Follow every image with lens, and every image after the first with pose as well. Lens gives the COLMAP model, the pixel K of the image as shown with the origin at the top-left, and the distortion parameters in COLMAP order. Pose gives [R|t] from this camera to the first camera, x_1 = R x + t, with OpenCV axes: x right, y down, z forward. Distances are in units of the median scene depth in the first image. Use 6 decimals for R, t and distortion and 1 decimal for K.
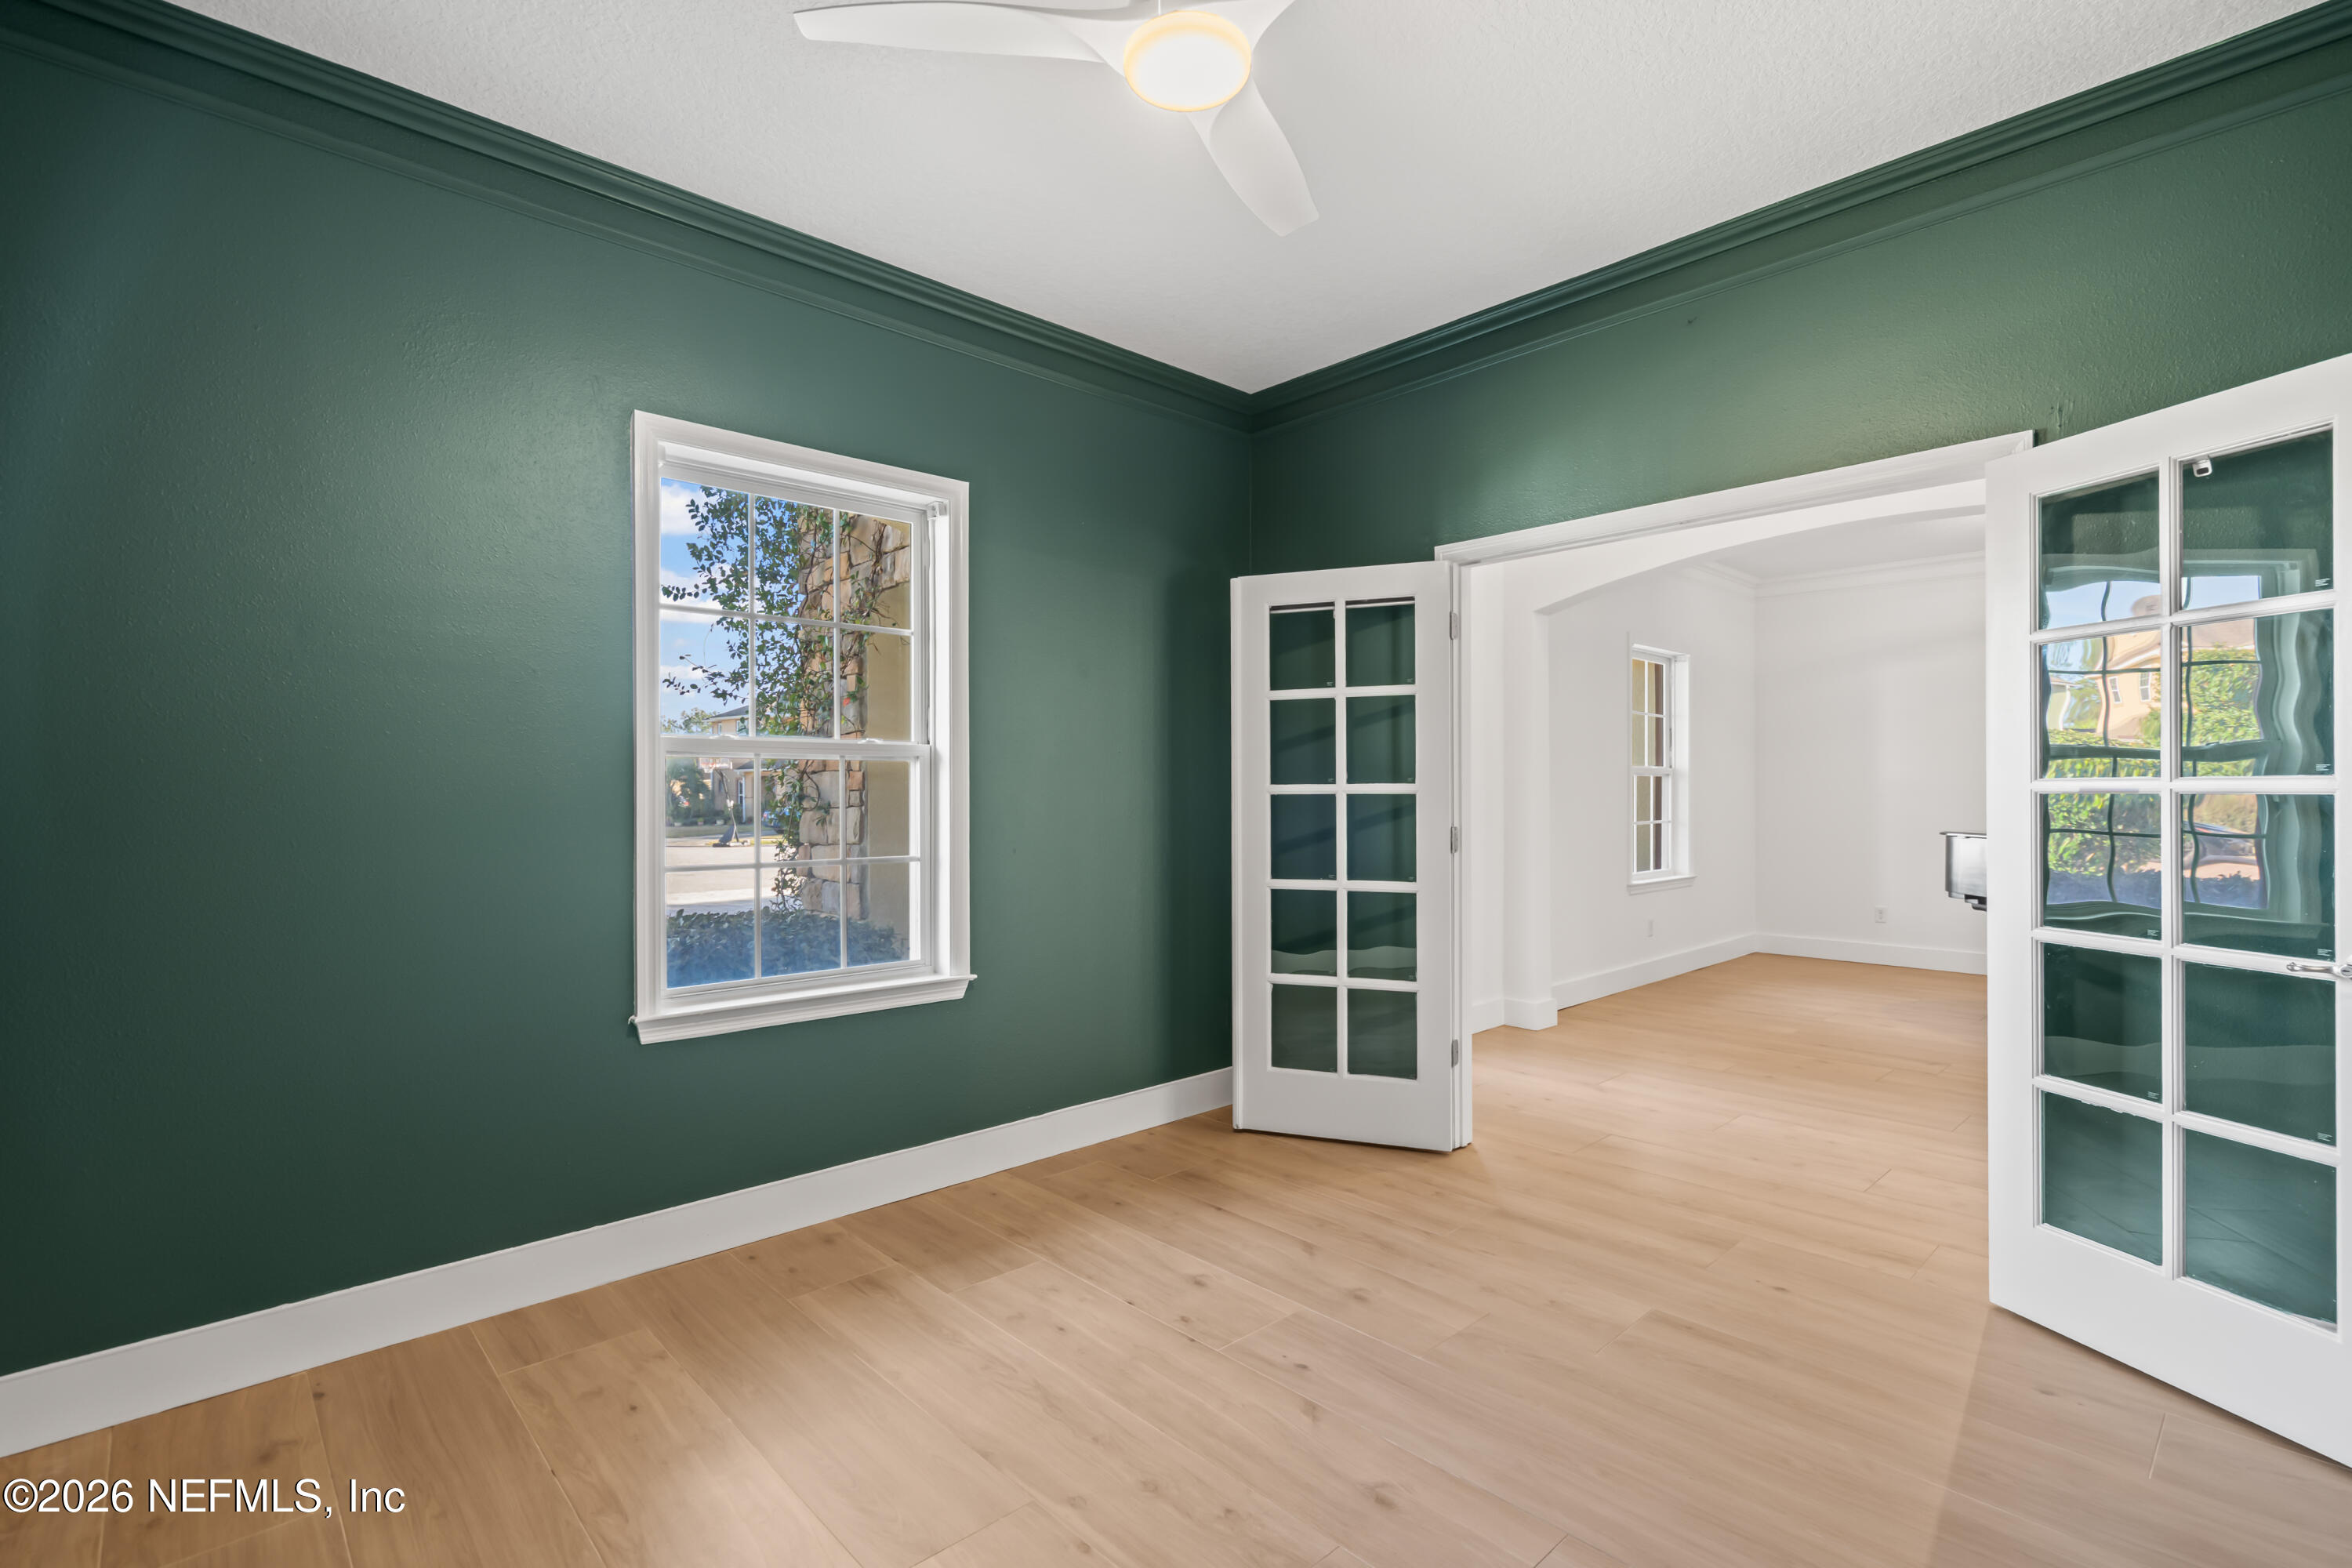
lens RADIAL K [[1067.9, 0, 1188.3], [0, 1067.9, 789.9], [0, 0, 1]] dist [-0.001051, 0.000149]
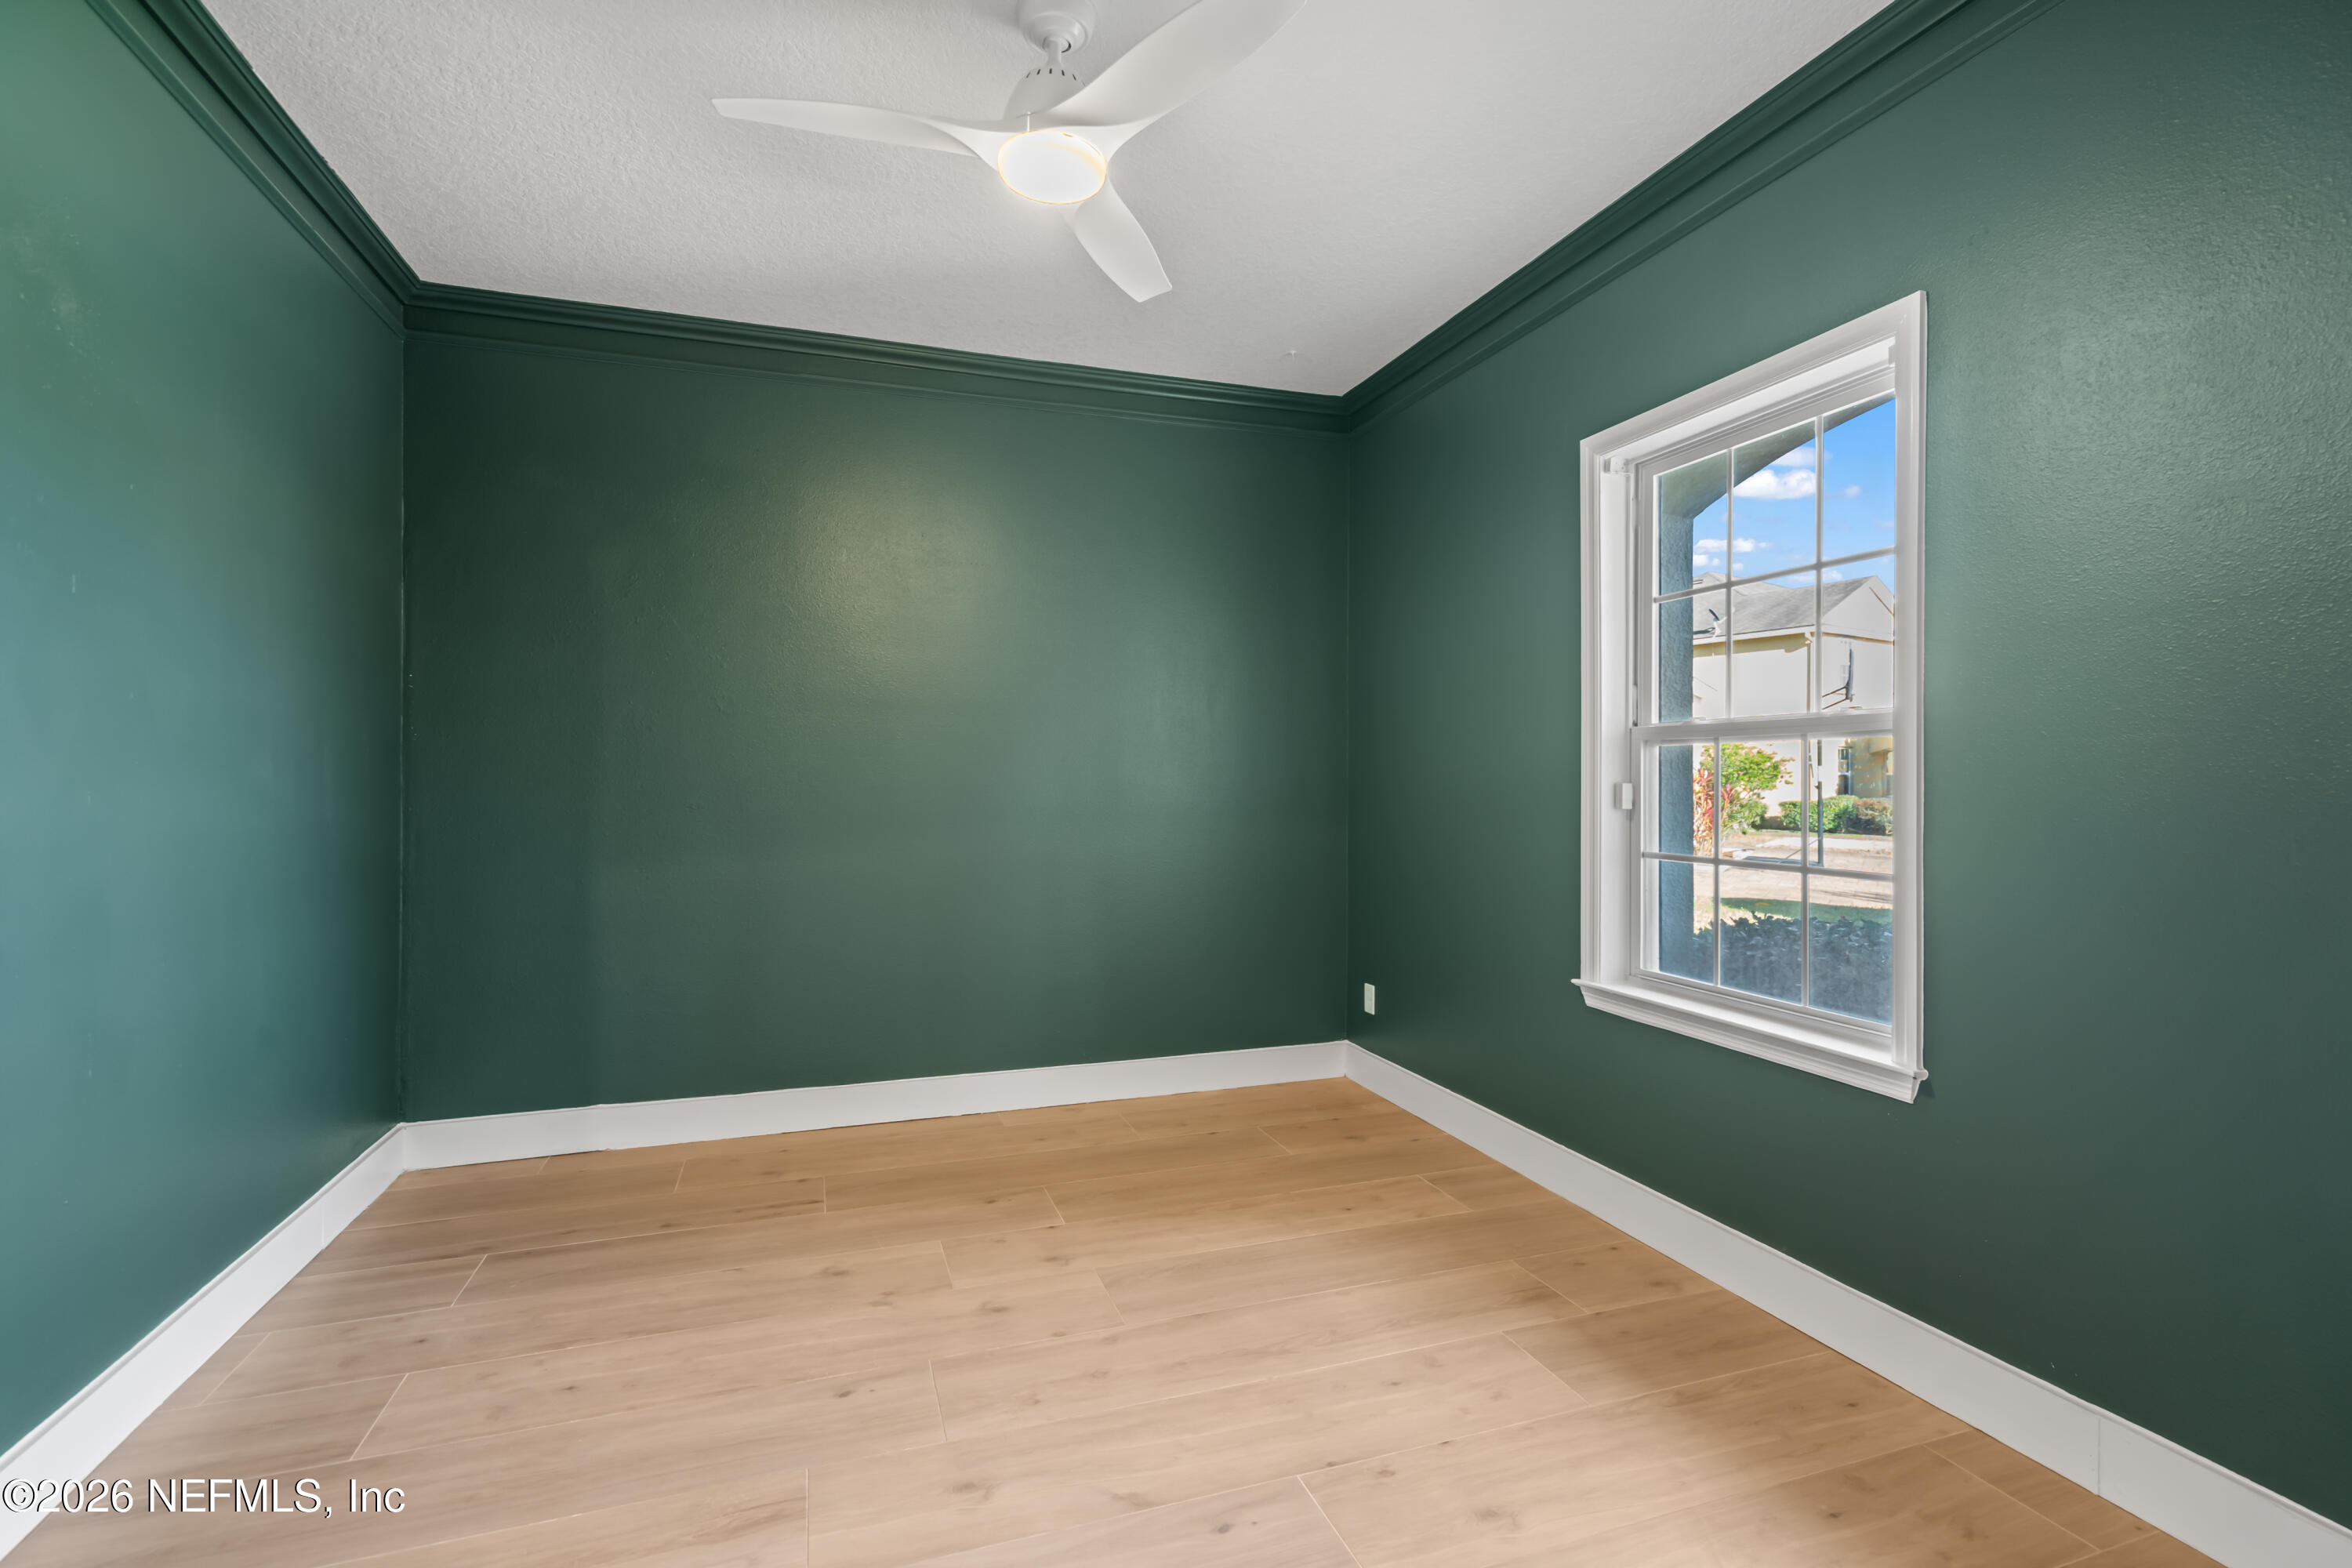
lens RADIAL K [[1067.9, 0, 1188.3], [0, 1067.9, 789.9], [0, 0, 1]] dist [-0.001051, 0.000149]
pose [[-0.408977, 0.009251, -0.912498, 0.696913], [0.004236, 0.999957, 0.008239, 0.001189], [0.912535, -0.000496, -0.408999, 1.106340]]
